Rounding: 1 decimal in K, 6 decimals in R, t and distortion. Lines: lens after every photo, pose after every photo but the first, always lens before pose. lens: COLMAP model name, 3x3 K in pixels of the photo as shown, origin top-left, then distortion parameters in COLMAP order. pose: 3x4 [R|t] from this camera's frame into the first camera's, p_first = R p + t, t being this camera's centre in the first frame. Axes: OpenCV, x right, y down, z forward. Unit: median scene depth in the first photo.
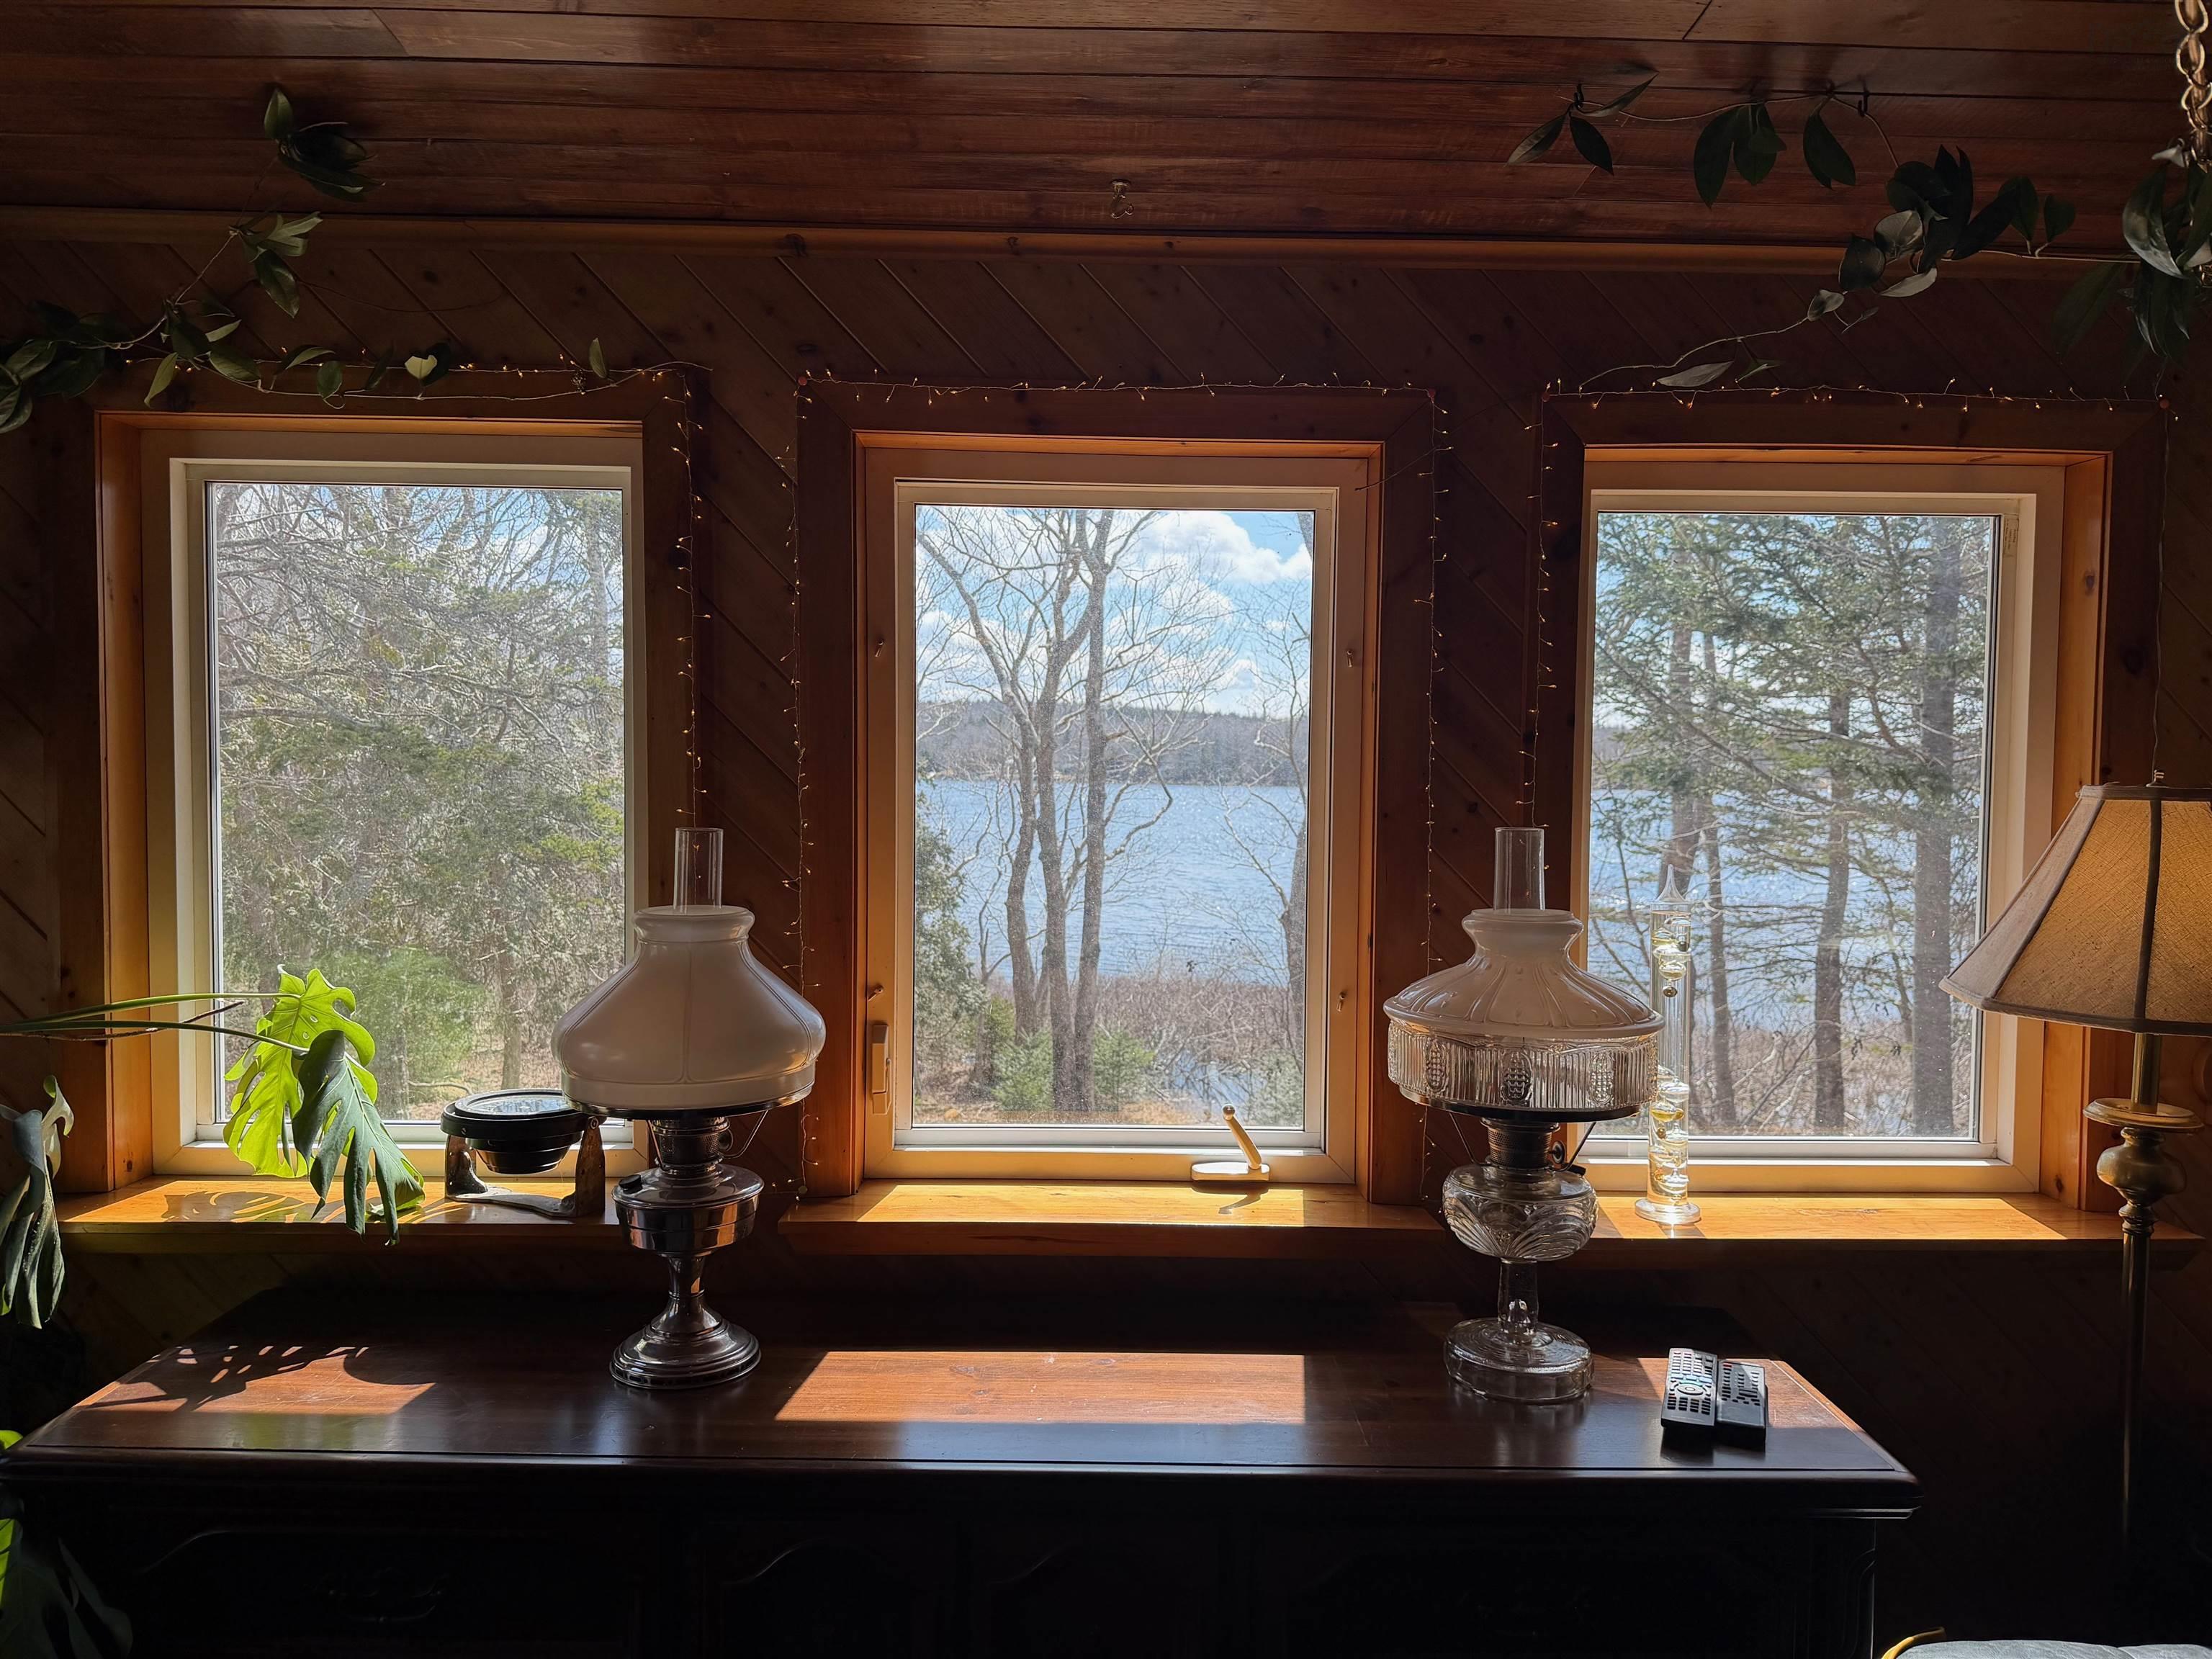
lens RADIAL K [[1543.5, 0, 1107.1], [0, 1543.5, 829.9], [0, 0, 1]] dist [0.010981, 0.000173]
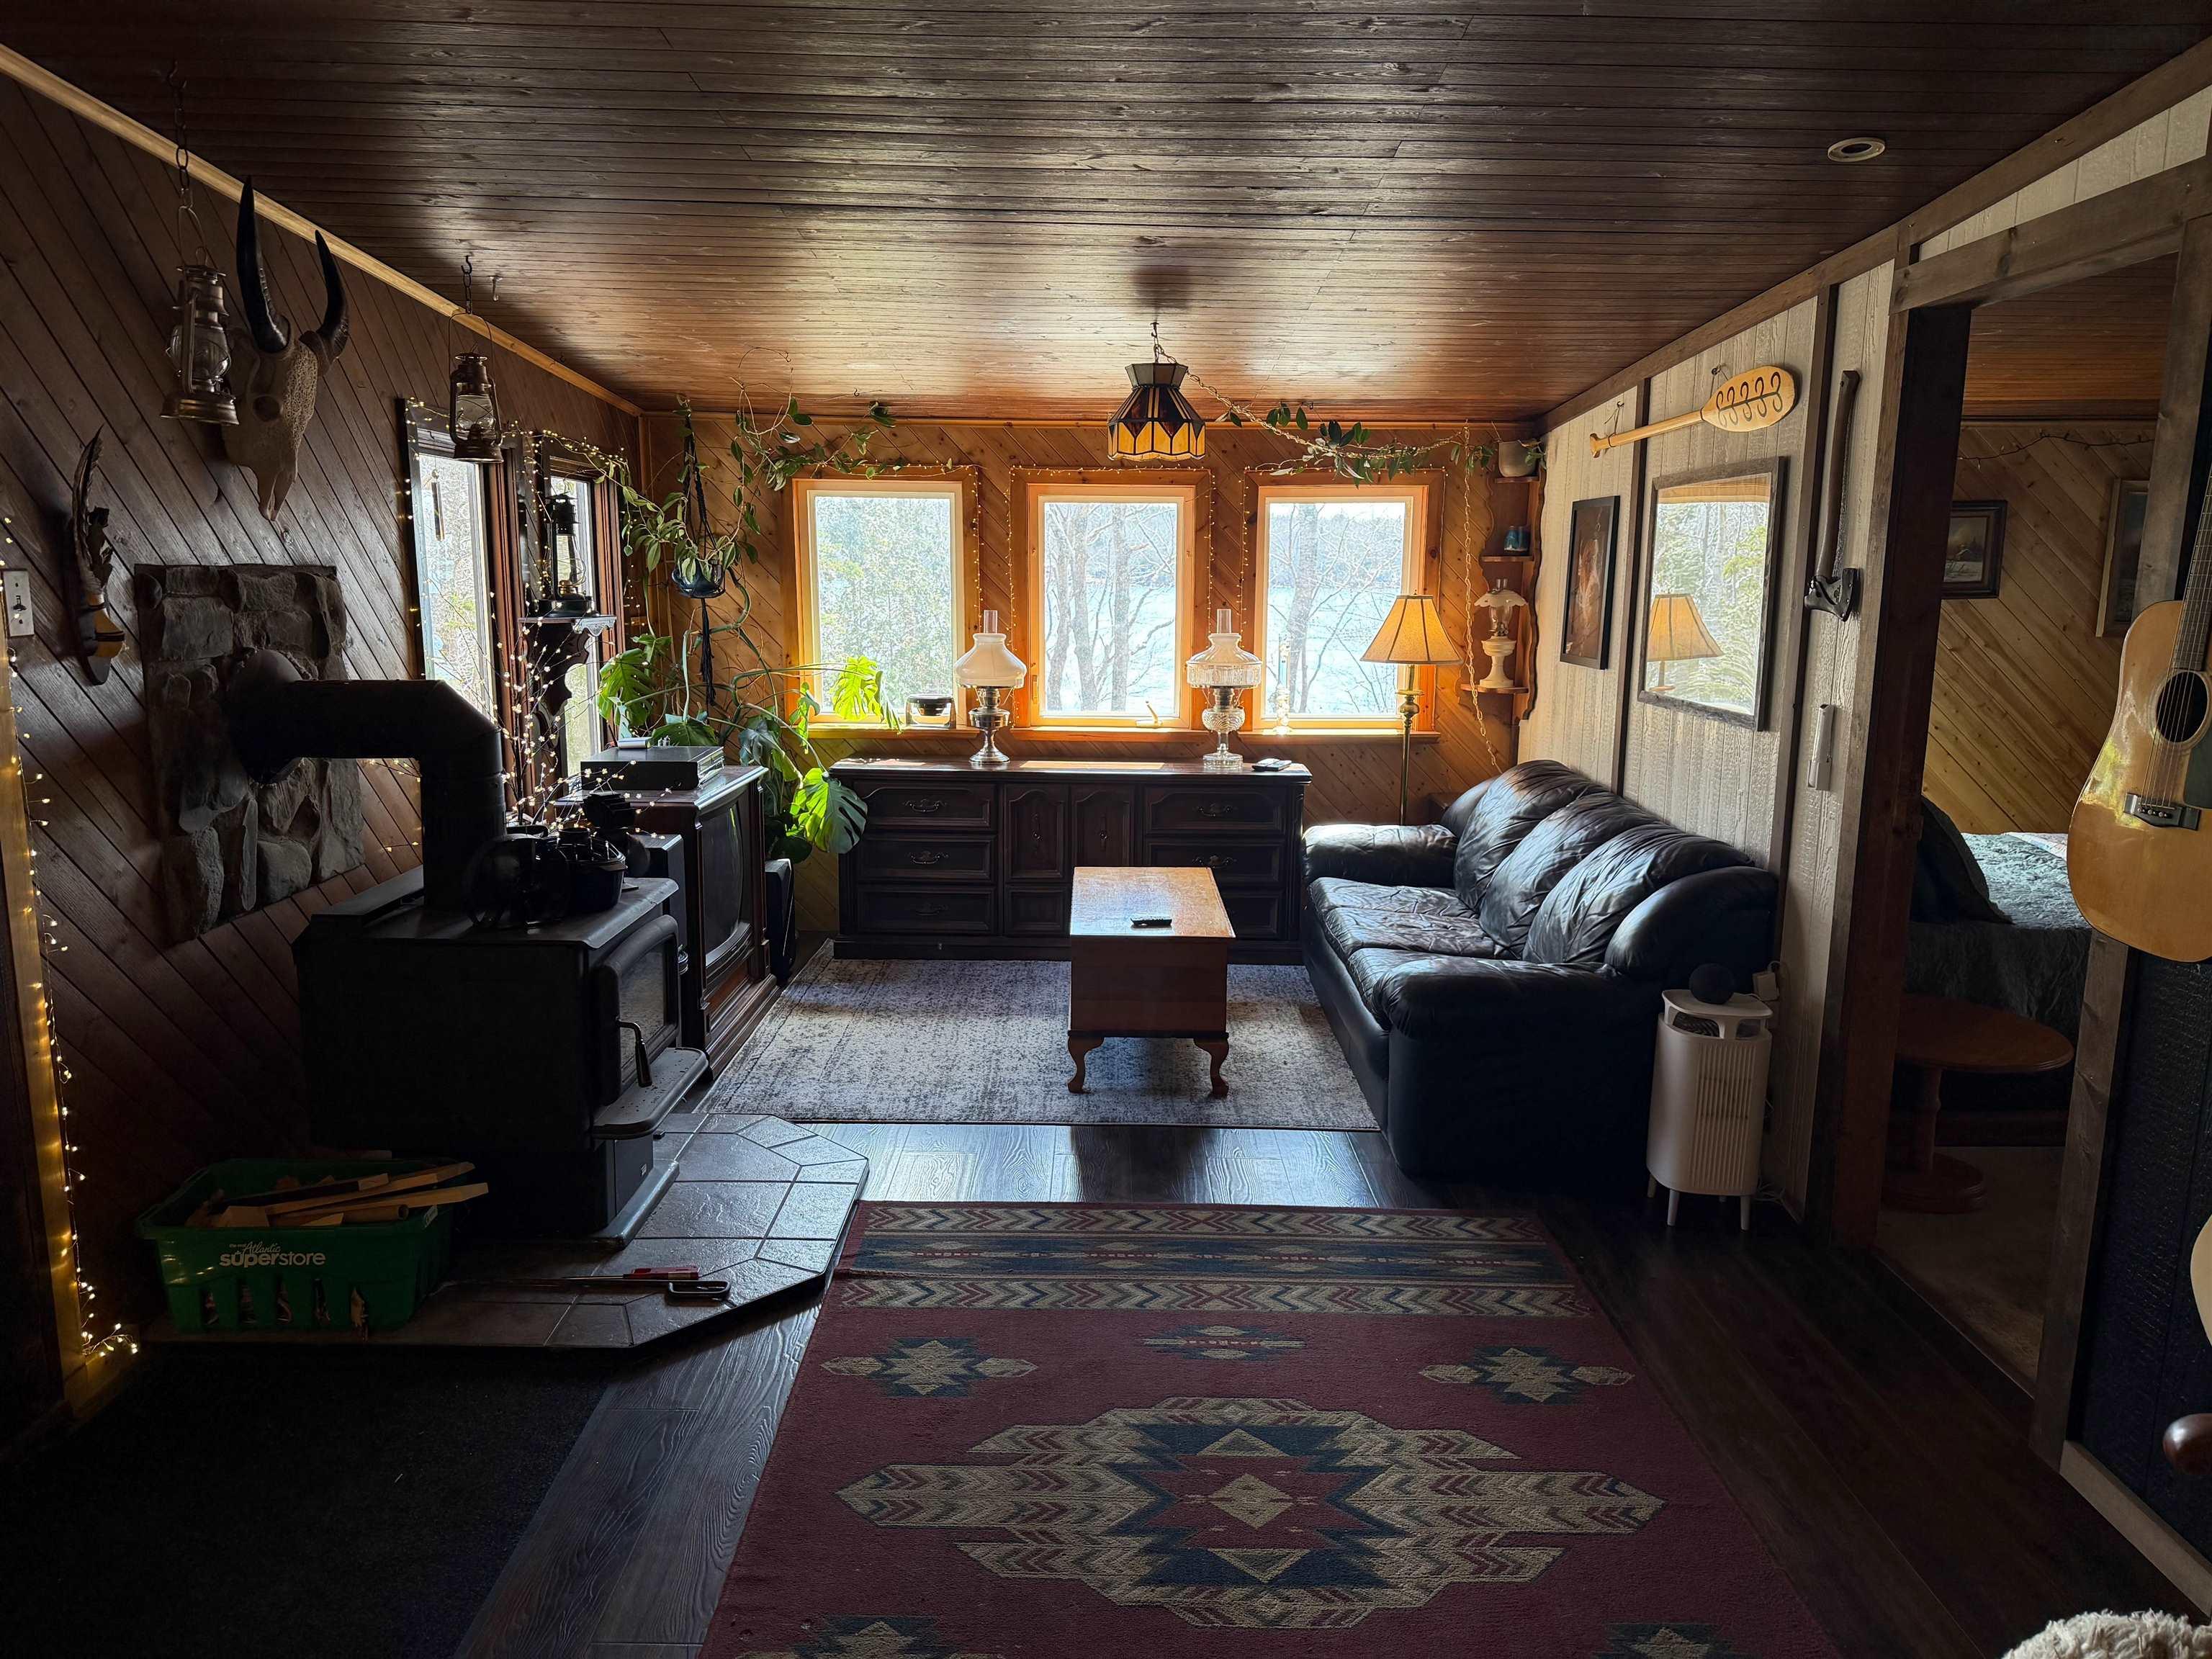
lens RADIAL K [[1543.5, 0, 1101.1], [0, 1543.5, 848.0], [0, 0, 1]] dist [0.010981, 0.000173]
pose [[0.999704, 0.000272, -0.024320, 0.063846], [0.003058, 0.990592, 0.136814, 0.048497], [0.024129, -0.136848, 0.990298, -2.210042]]
